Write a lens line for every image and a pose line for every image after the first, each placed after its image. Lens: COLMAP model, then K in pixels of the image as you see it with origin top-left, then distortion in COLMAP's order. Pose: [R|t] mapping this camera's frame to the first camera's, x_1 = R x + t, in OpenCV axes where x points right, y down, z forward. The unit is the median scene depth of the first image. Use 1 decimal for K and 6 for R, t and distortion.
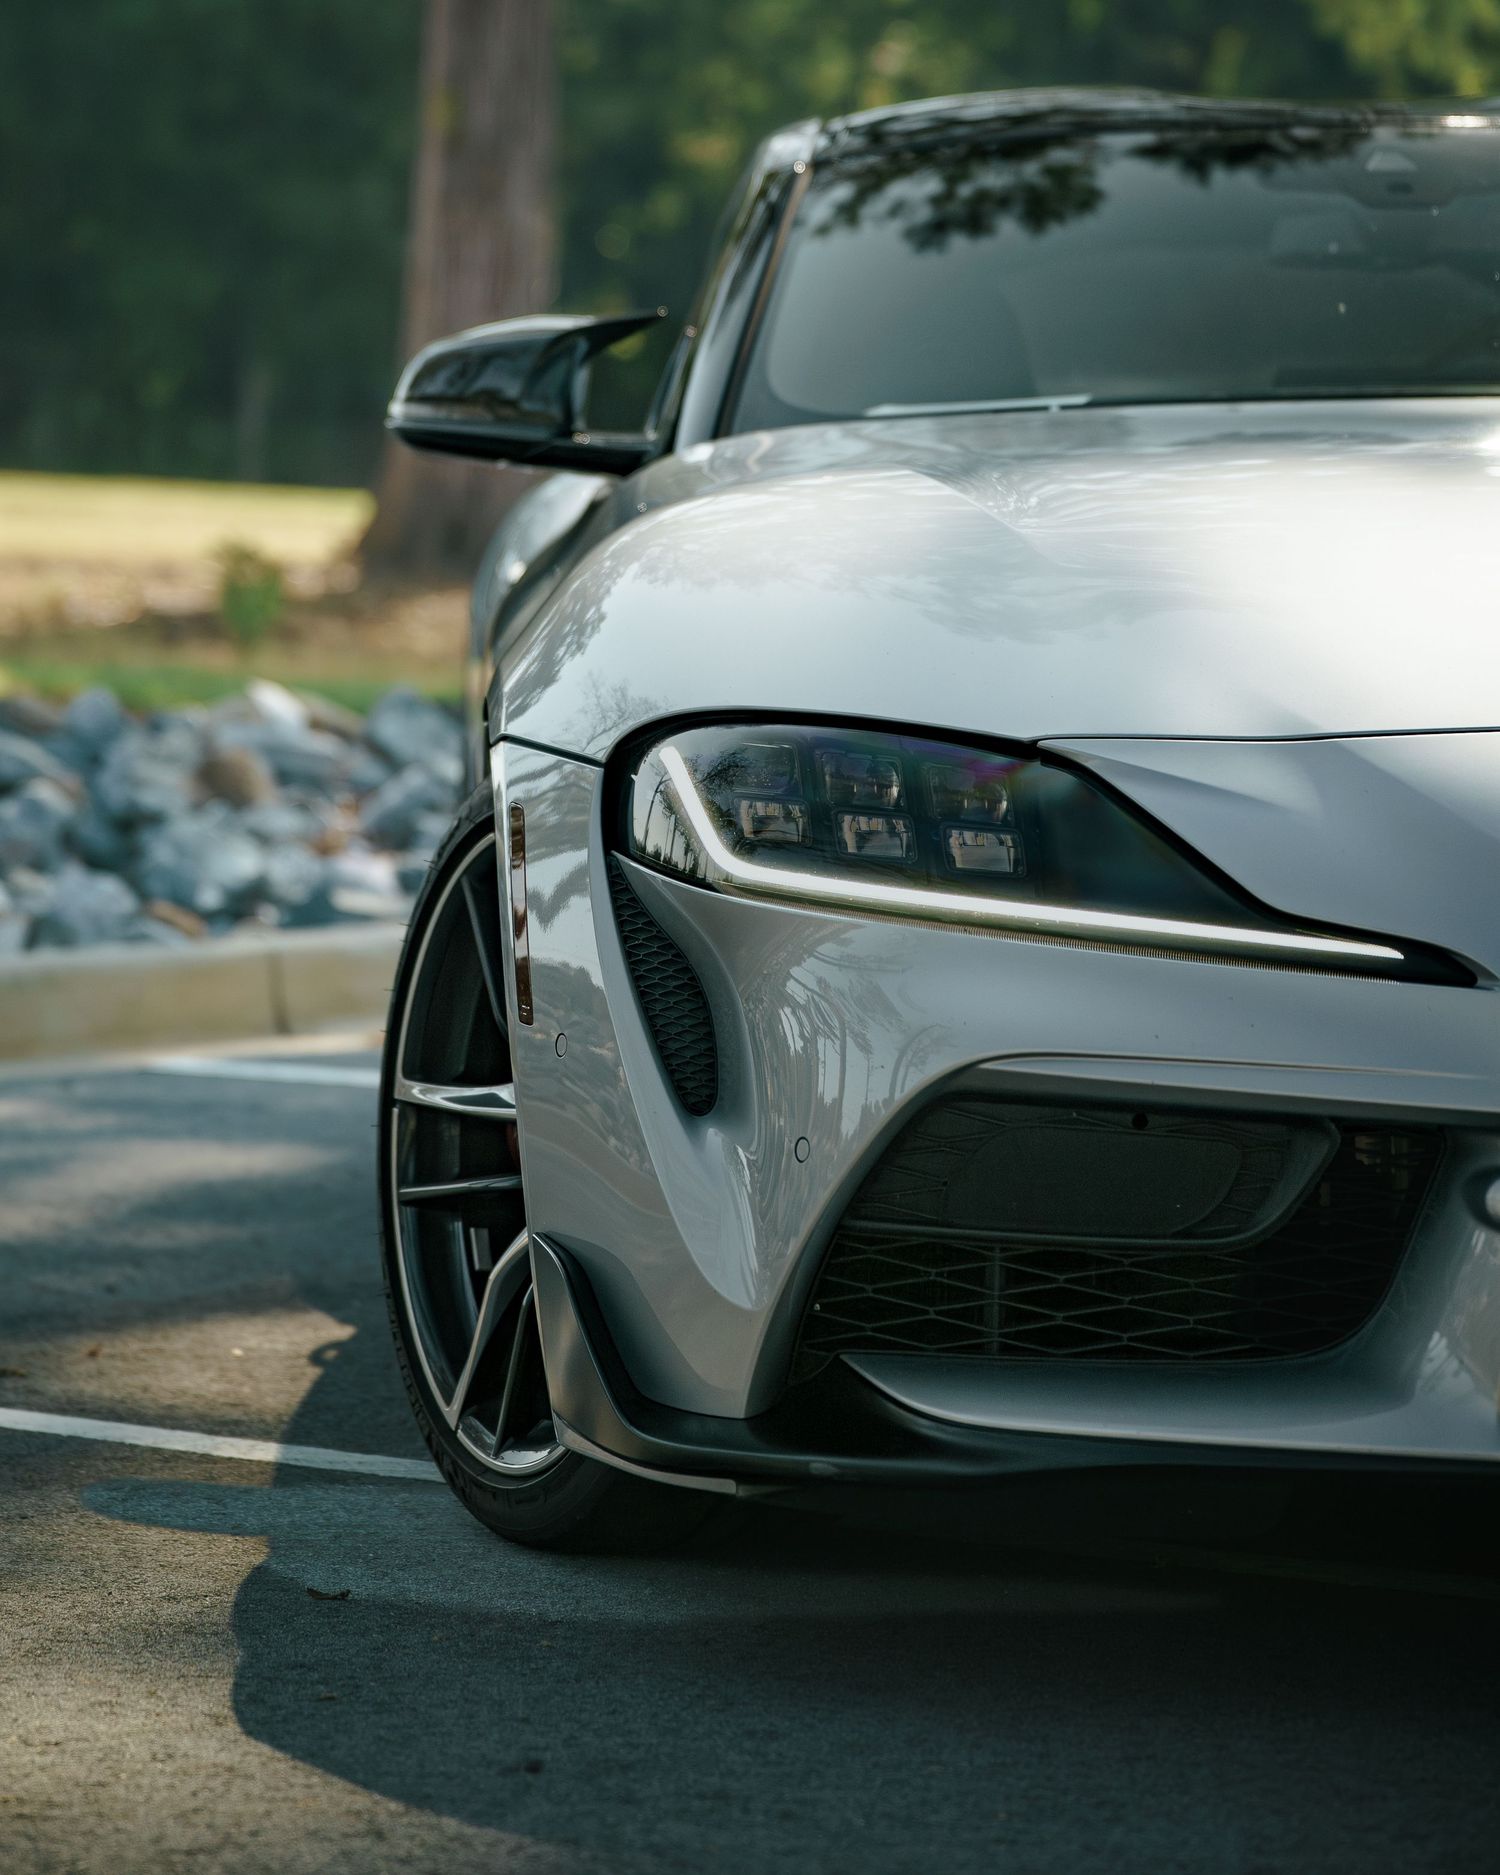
lens RADIAL K [[4664.7, 0, 750.9], [0, 4664.7, 934.7], [0, 0, 1]] dist [-0.460335, 0.000000]
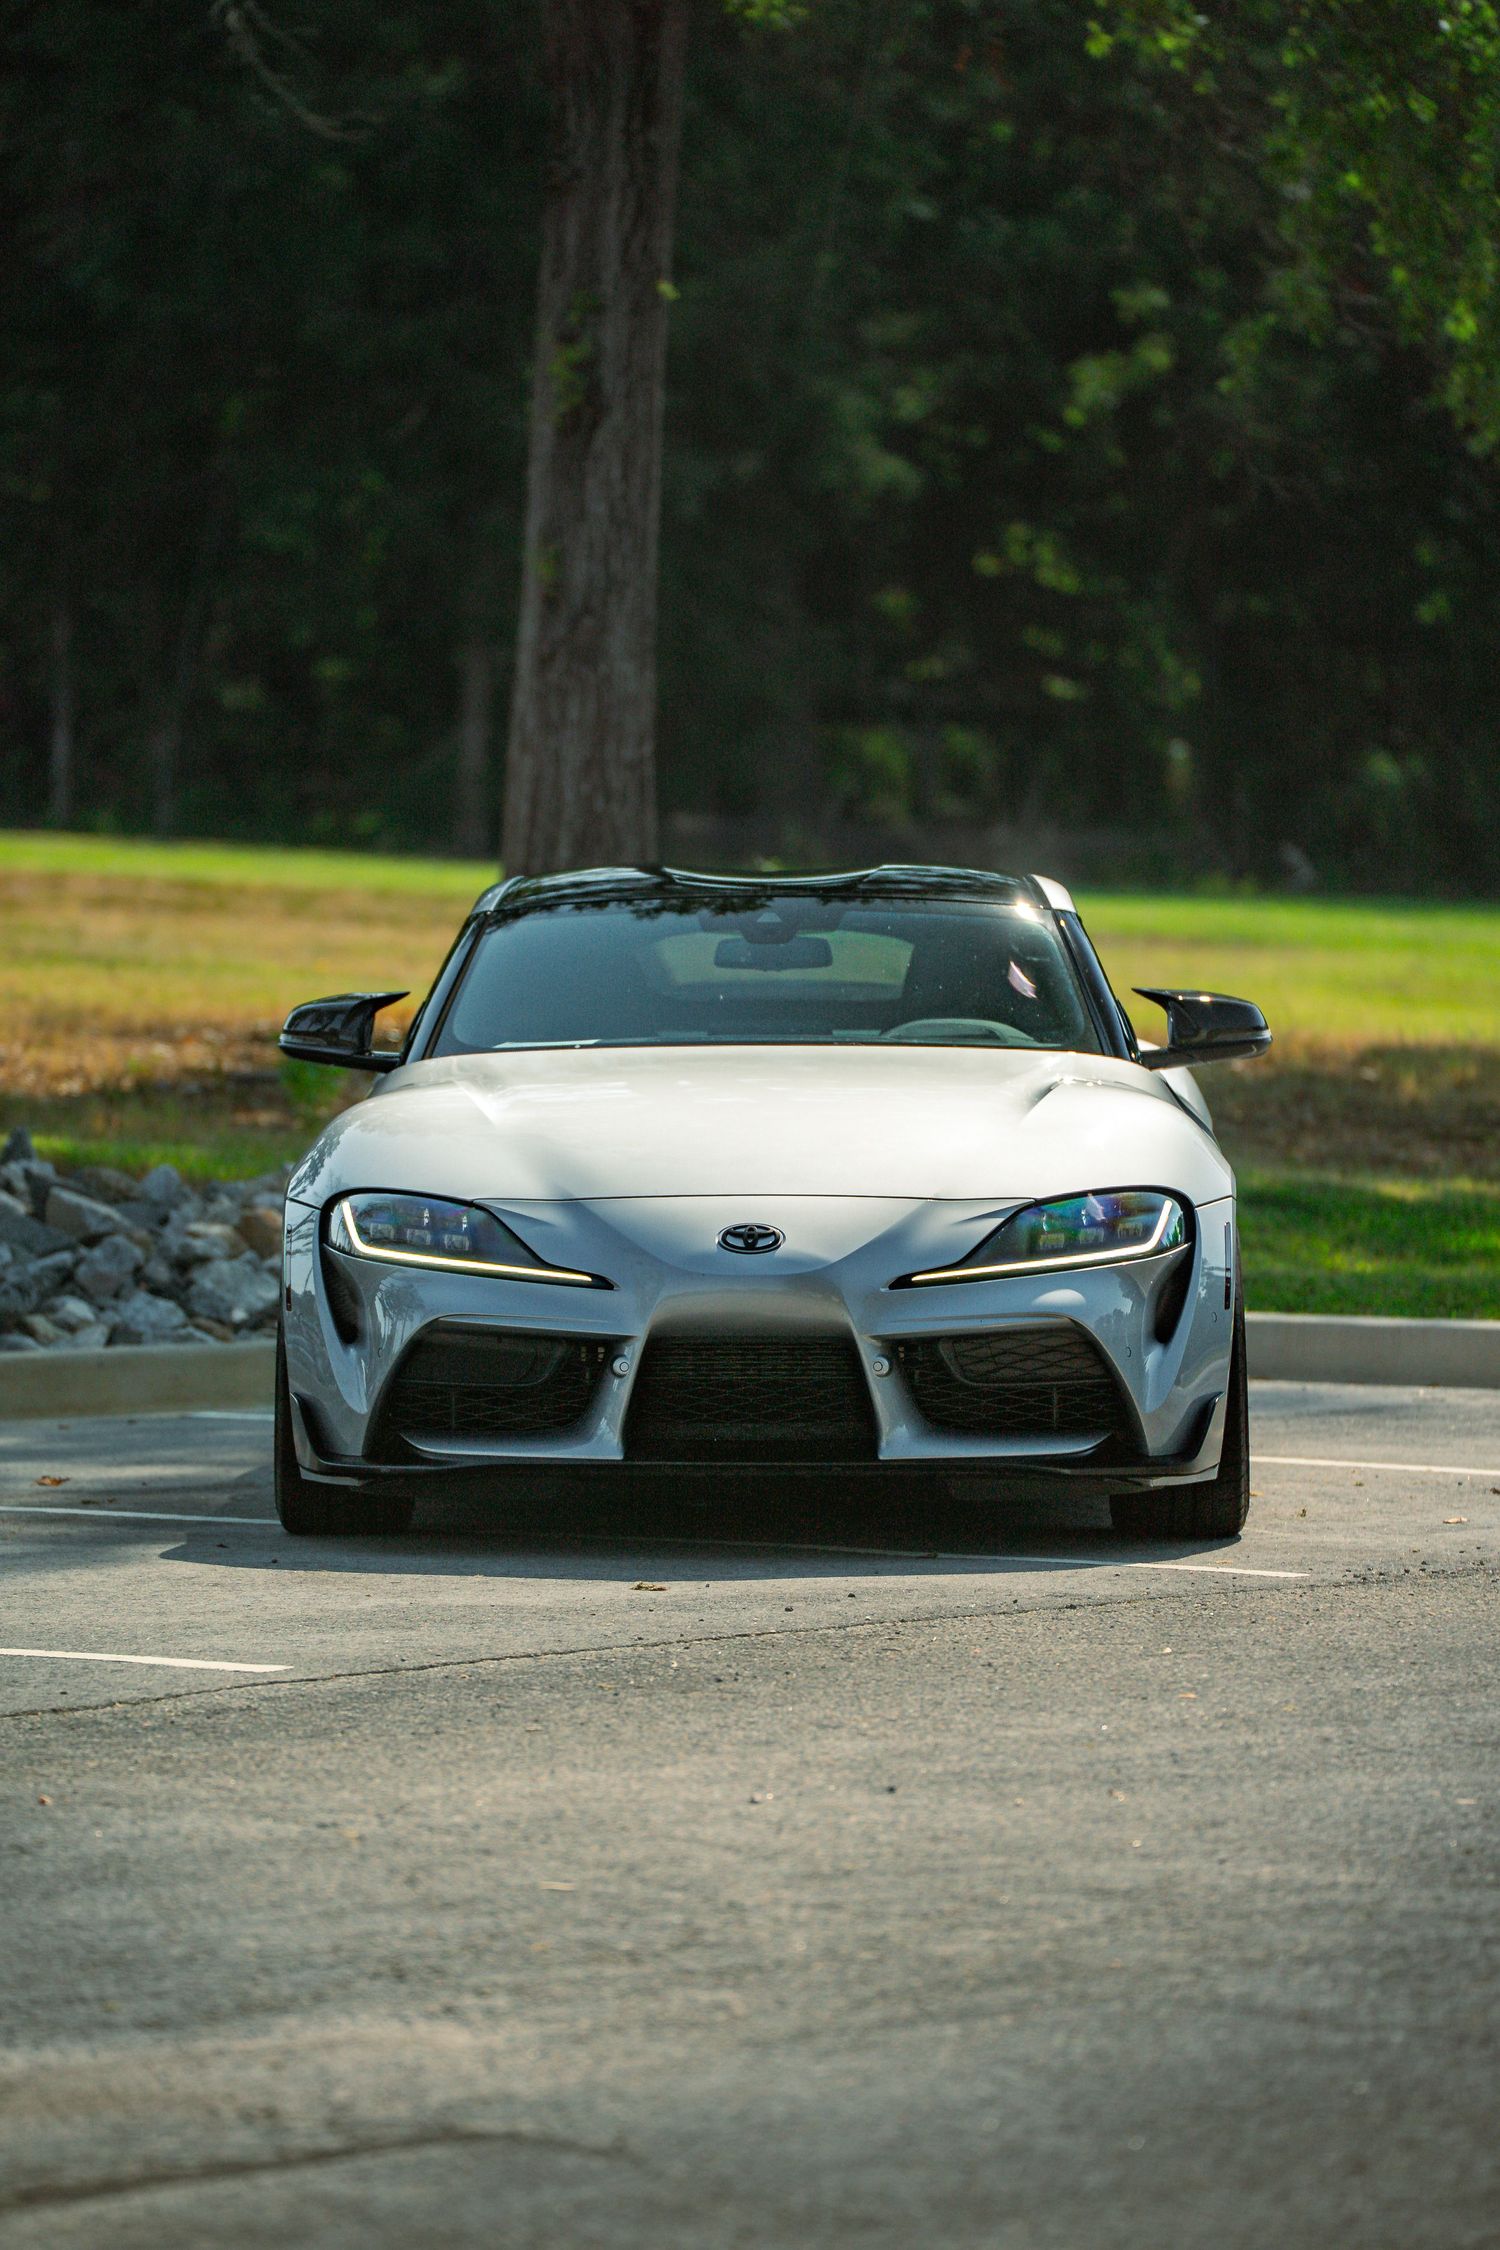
lens RADIAL K [[9896.6, 0, 749.4], [0, 9896.6, 1124.5], [0, 0, 1]] dist [-0.296682, 0.000000]
pose [[0.995101, -0.005886, -0.098690, 0.718887], [0.000836, 0.998691, -0.051134, 0.188787], [0.098862, 0.050801, 0.993804, -4.247476]]
